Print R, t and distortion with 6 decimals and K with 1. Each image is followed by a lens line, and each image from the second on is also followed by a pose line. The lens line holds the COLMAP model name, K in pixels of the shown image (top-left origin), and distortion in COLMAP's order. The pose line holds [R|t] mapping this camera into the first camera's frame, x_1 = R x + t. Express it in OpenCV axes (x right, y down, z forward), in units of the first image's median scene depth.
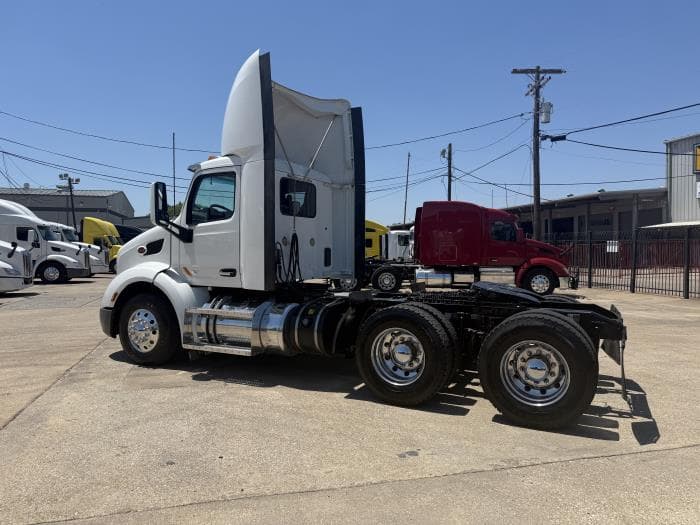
lens RADIAL K [[488.9, 0, 353.2], [0, 488.9, 263.8], [0, 0, 1]] dist [0.072926, -0.101278]
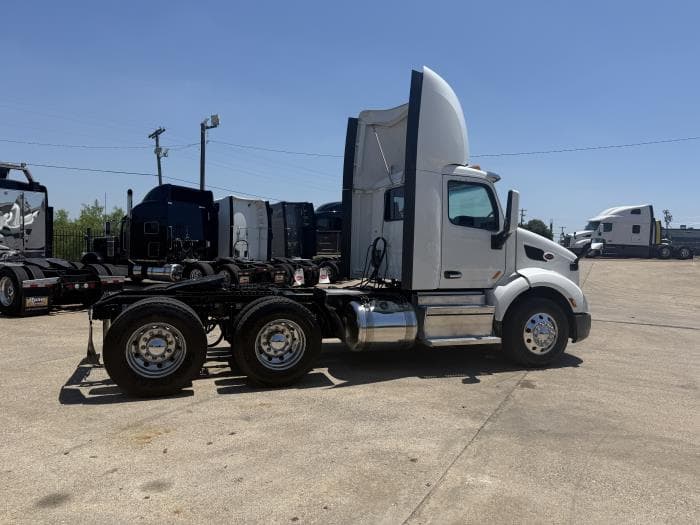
lens RADIAL K [[488.9, 0, 353.2], [0, 488.9, 263.8], [0, 0, 1]] dist [0.072926, -0.101278]
pose [[-0.688565, 0.000071, -0.725175, 0.767900], [-0.050609, 0.997557, 0.048151, -0.051990], [0.723407, 0.069856, -0.686879, 1.763136]]
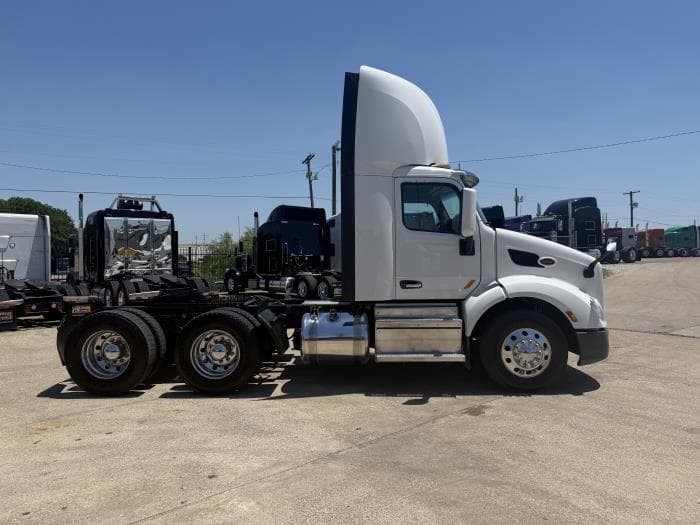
lens RADIAL K [[488.6, 0, 353.0], [0, 488.6, 259.1], [0, 0, 1]] dist [0.064304, -0.077950]
pose [[-0.900529, 0.002219, -0.434790, 0.397498], [-0.010638, 0.999575, 0.027137, -0.063480], [0.434666, 0.029063, -0.900123, 2.004305]]
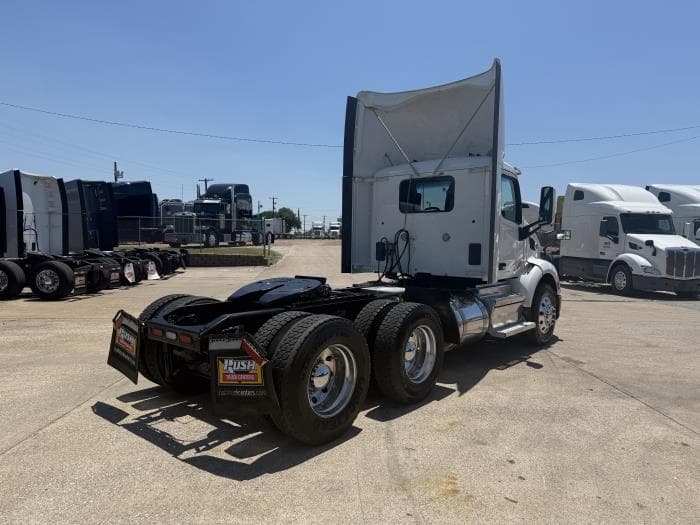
lens RADIAL K [[489.2, 0, 353.1], [0, 489.2, 271.2], [0, 0, 1]] dist [0.065881, -0.092346]
pose [[-0.238157, 0.053513, -0.969751, 0.985979], [-0.043709, 0.996879, 0.065744, -0.036190], [0.970243, 0.058044, -0.235075, 1.160092]]
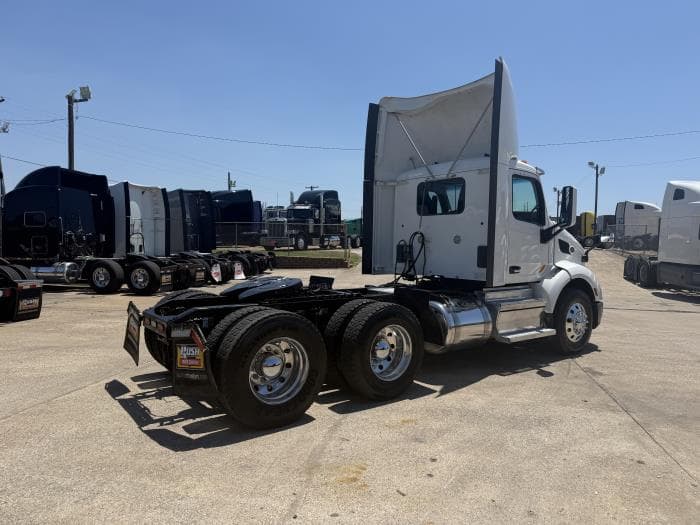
lens RADIAL K [[489.2, 0, 353.1], [0, 489.2, 271.2], [0, 0, 1]] dist [0.065881, -0.092346]
pose [[-0.442975, 0.040681, -0.895611, 0.949882], [-0.044606, 0.996733, 0.067337, -0.041643], [0.895424, 0.069778, -0.439713, 1.368827]]
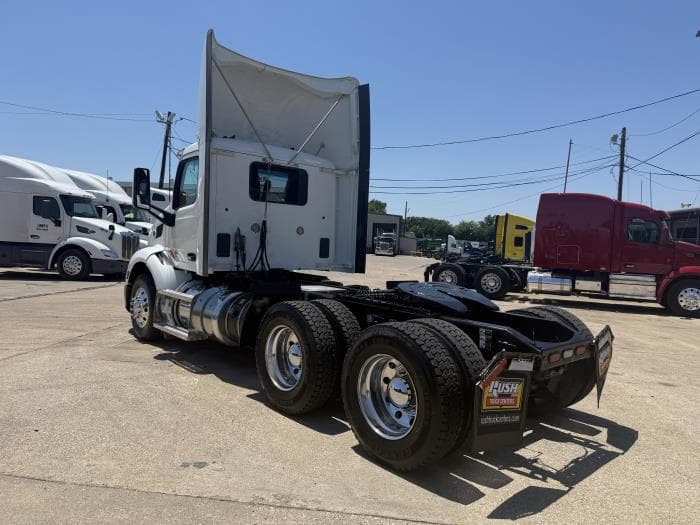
lens RADIAL K [[489.2, 0, 353.1], [0, 489.2, 271.2], [0, 0, 1]] dist [0.065881, -0.092346]
pose [[0.931091, 0.058891, -0.360002, 0.395110], [-0.051258, 0.998213, 0.030722, -0.000742], [0.361168, -0.010152, 0.932446, 0.165889]]
